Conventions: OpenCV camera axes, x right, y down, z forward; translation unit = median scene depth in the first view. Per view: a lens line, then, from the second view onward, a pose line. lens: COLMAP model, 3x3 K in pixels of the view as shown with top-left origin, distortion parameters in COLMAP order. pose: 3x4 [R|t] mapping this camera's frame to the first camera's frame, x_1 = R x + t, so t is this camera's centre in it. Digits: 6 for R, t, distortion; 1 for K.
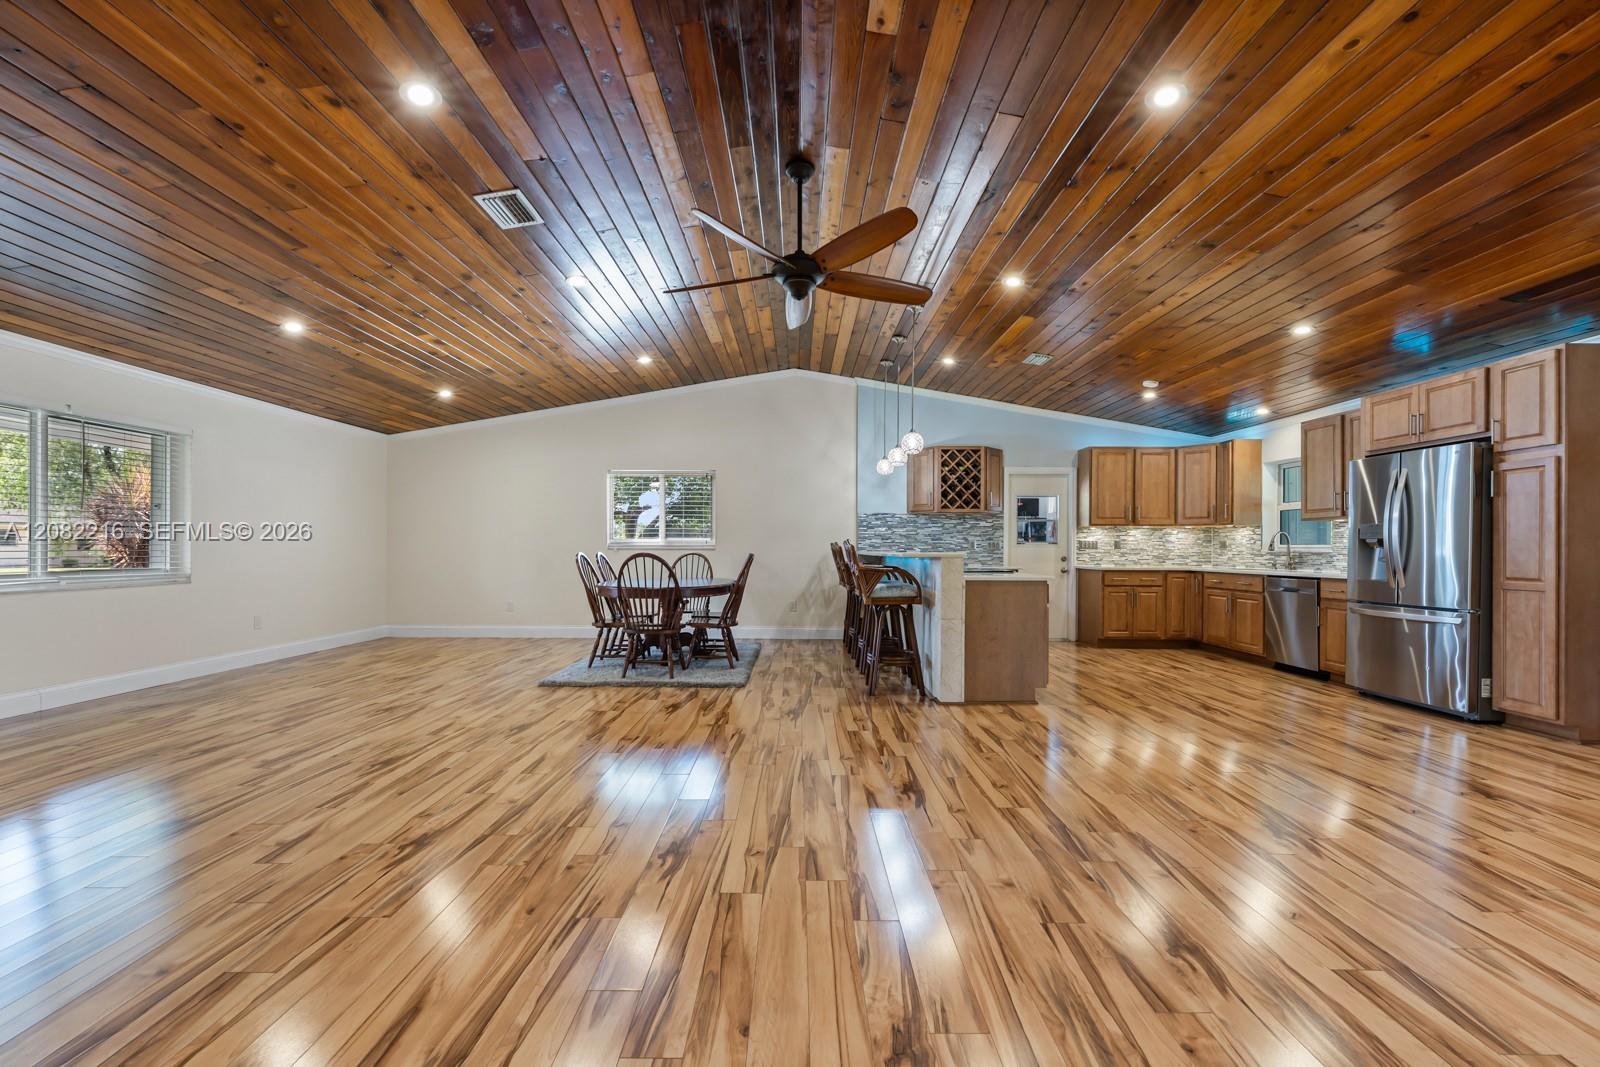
lens RADIAL K [[654.5, 0, 791.5], [0, 654.5, 547.3], [0, 0, 1]] dist [0.001203, -0.000958]
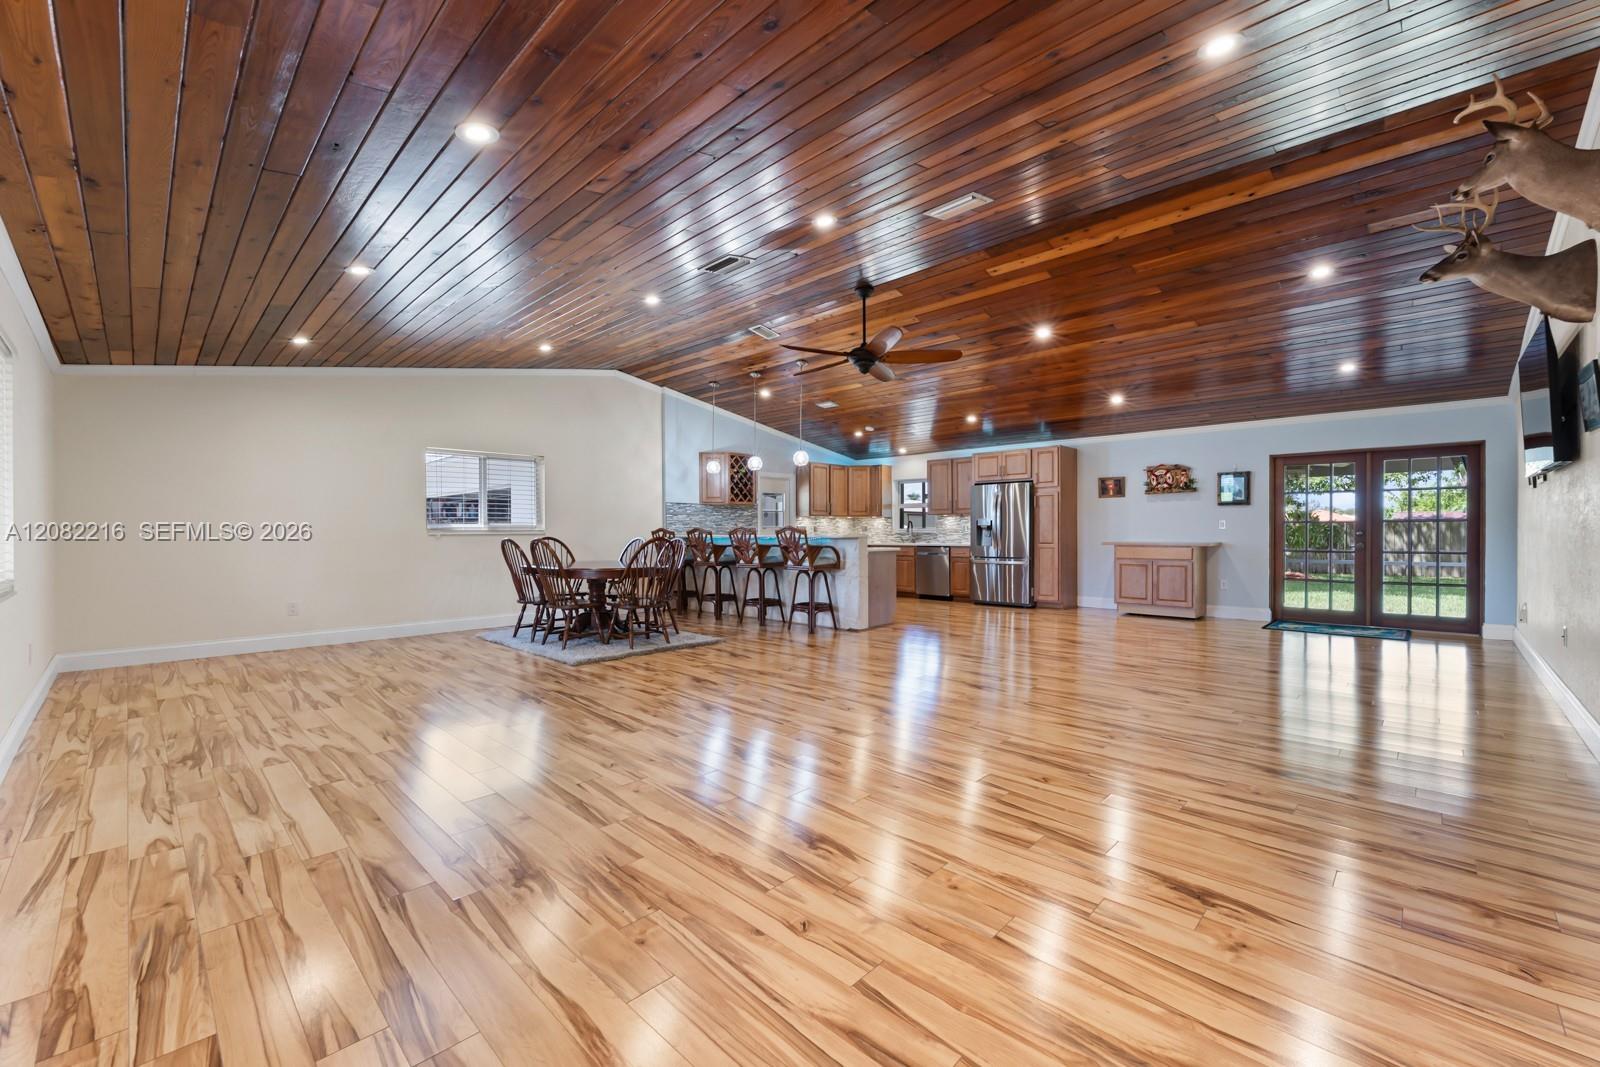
lens RADIAL K [[654.5, 0, 791.5], [0, 654.5, 534.0], [0, 0, 1]] dist [0.001203, -0.000958]
pose [[0.696581, -0.008760, 0.717424, -0.693485], [0.005048, 0.999961, 0.007310, -0.003272], [-0.717460, -0.001470, 0.696598, 0.014781]]
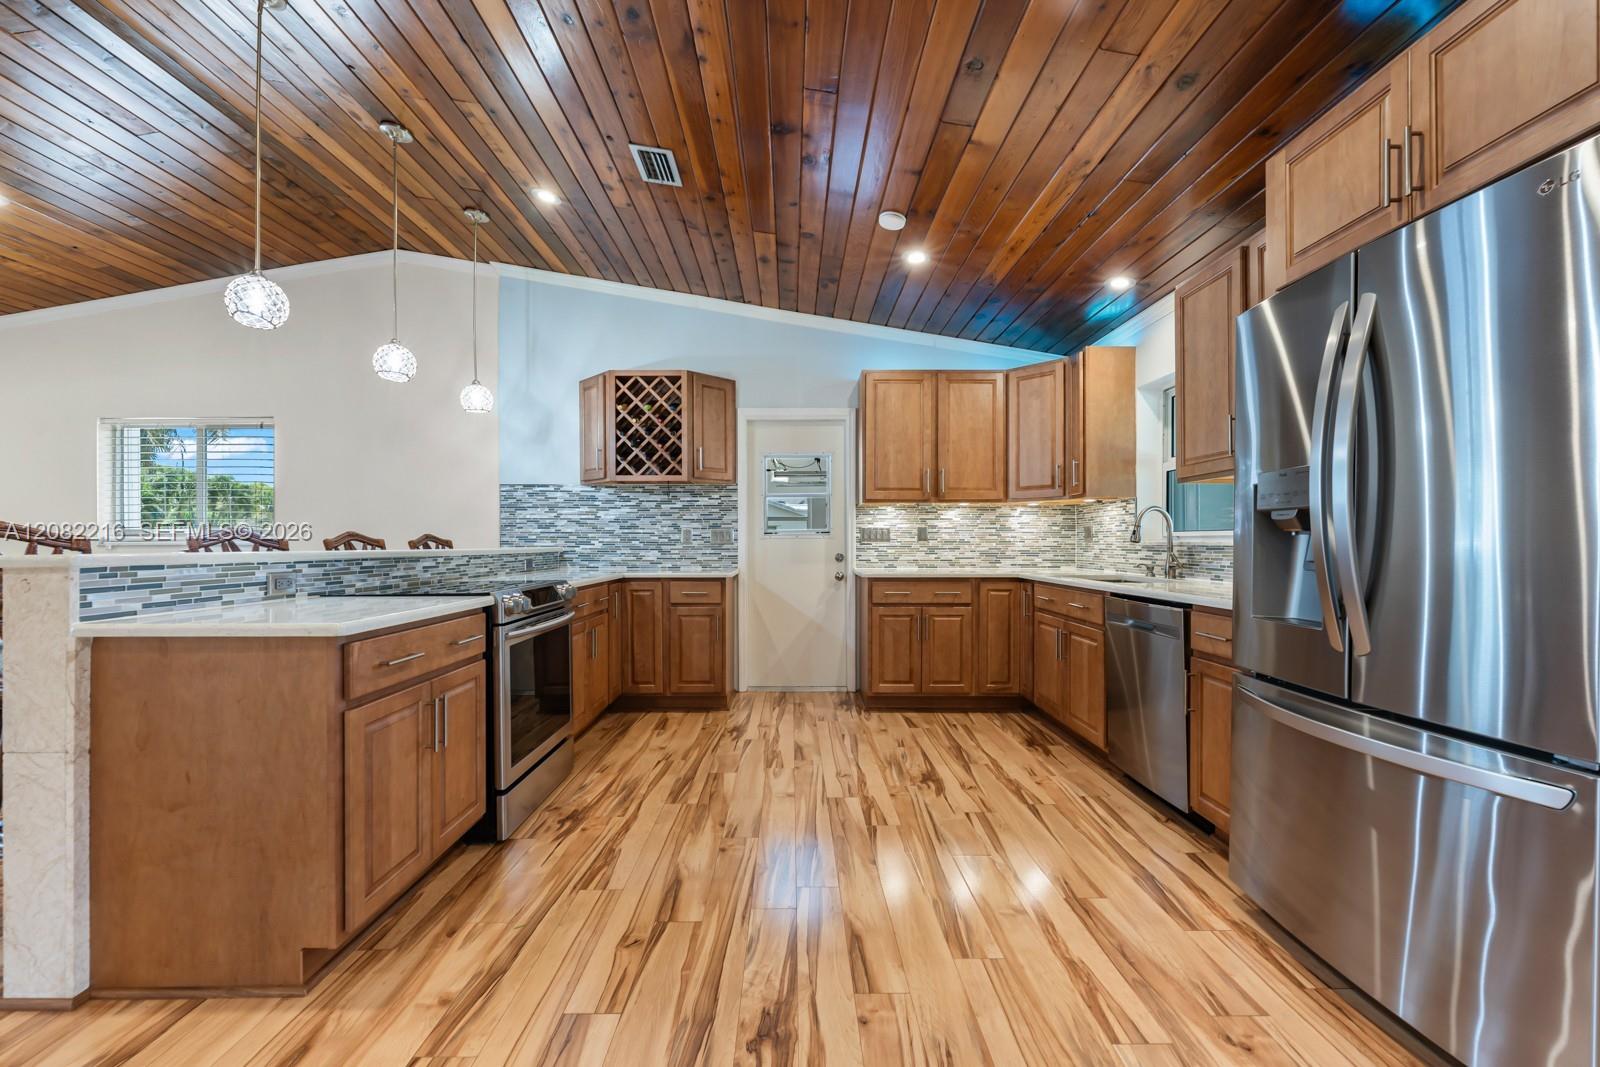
lens RADIAL K [[654.5, 0, 787.3], [0, 654.5, 541.5], [0, 0, 1]] dist [0.001203, -0.000958]
pose [[0.999979, -0.005513, 0.003437, 0.431083], [0.005511, 0.999985, 0.000658, 0.002306], [-0.003441, -0.000639, 0.999994, 0.451219]]
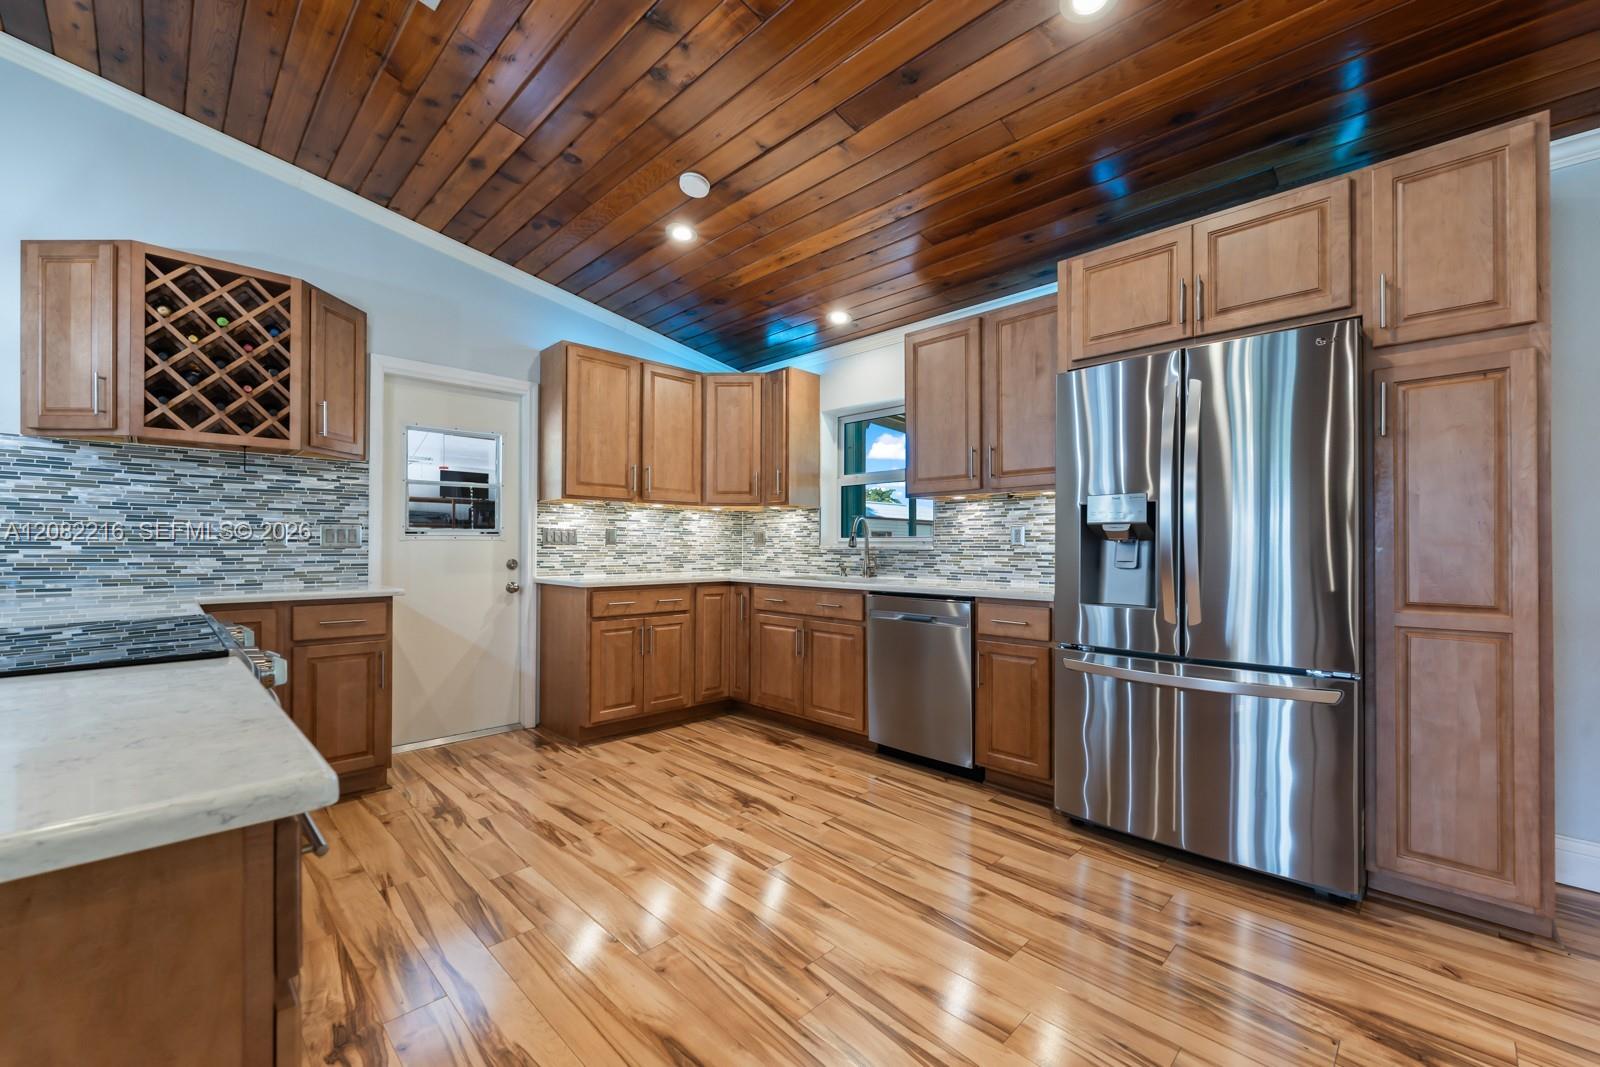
lens RADIAL K [[654.5, 0, 798.9], [0, 654.5, 541.6], [0, 0, 1]] dist [0.001203, -0.000958]
pose [[0.706424, 0.002282, 0.707786, 0.256689], [-0.001190, 0.999997, -0.002035, 0.001305], [-0.707788, 0.000595, 0.706424, 0.581787]]
